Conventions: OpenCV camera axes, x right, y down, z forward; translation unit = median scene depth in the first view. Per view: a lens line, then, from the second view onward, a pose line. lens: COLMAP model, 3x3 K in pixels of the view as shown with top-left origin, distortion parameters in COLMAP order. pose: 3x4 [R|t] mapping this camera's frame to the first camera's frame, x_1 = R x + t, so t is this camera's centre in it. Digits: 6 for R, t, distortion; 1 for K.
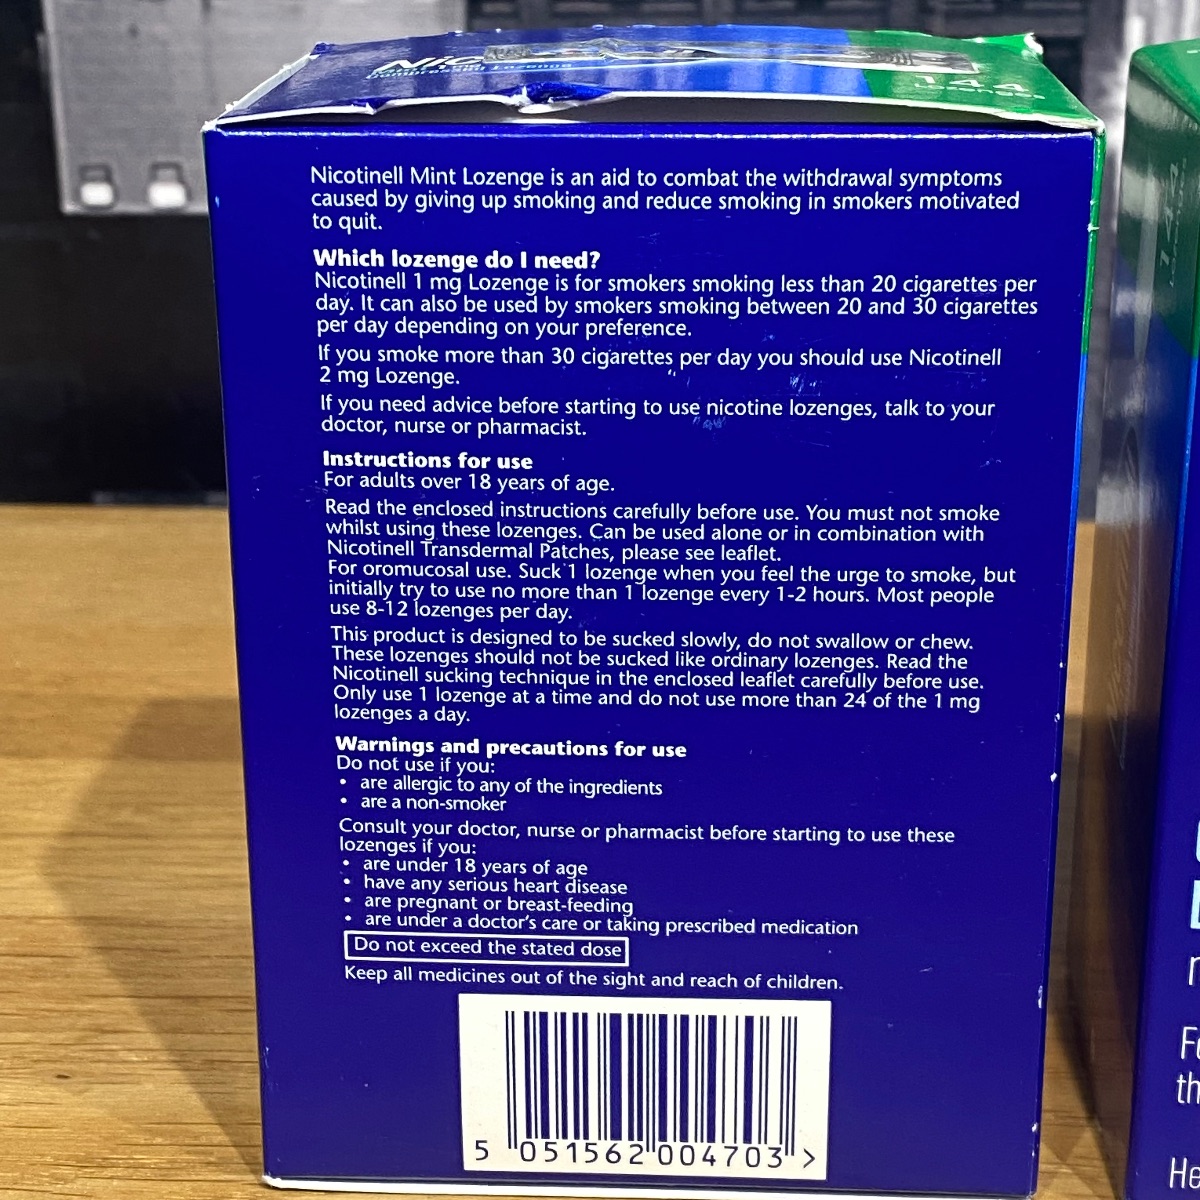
lens RADIAL K [[2403.9, 0, 577.7], [0, 2403.9, 617.4], [0, 0, 1]] dist [0.196241, -0.710068]
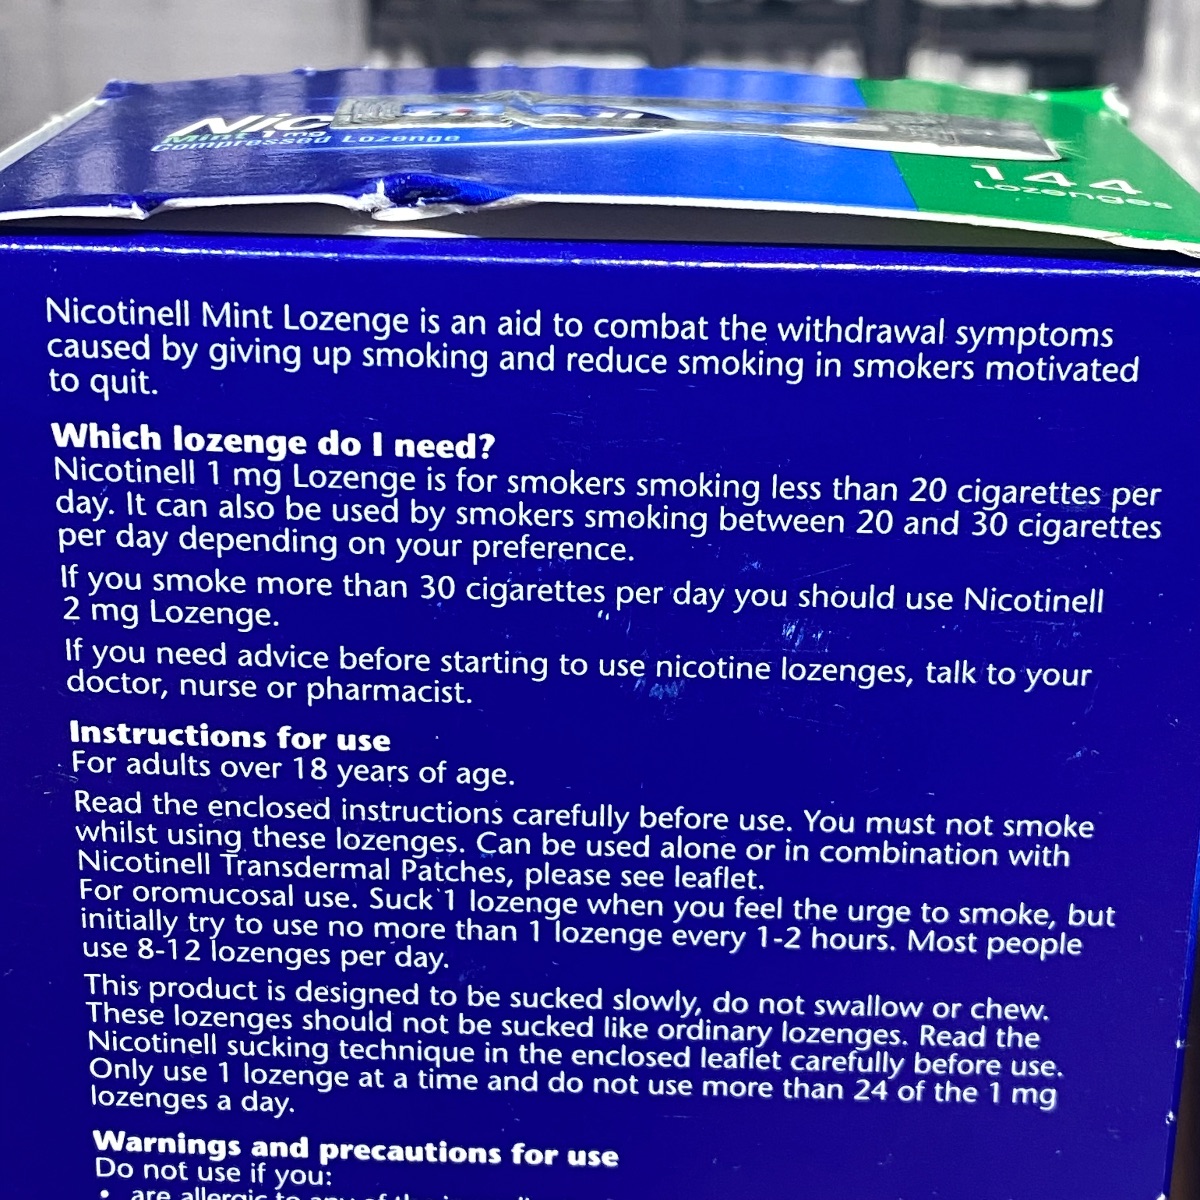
lens RADIAL K [[2495.5, 0, 579.9], [0, 2495.5, 620.5], [0, 0, 1]] dist [0.221077, -0.983043]
pose [[0.999505, 0.012595, 0.028846, 0.012842], [-0.012657, 0.999918, 0.001977, -0.099322], [-0.028819, -0.002341, 0.999582, 0.313664]]
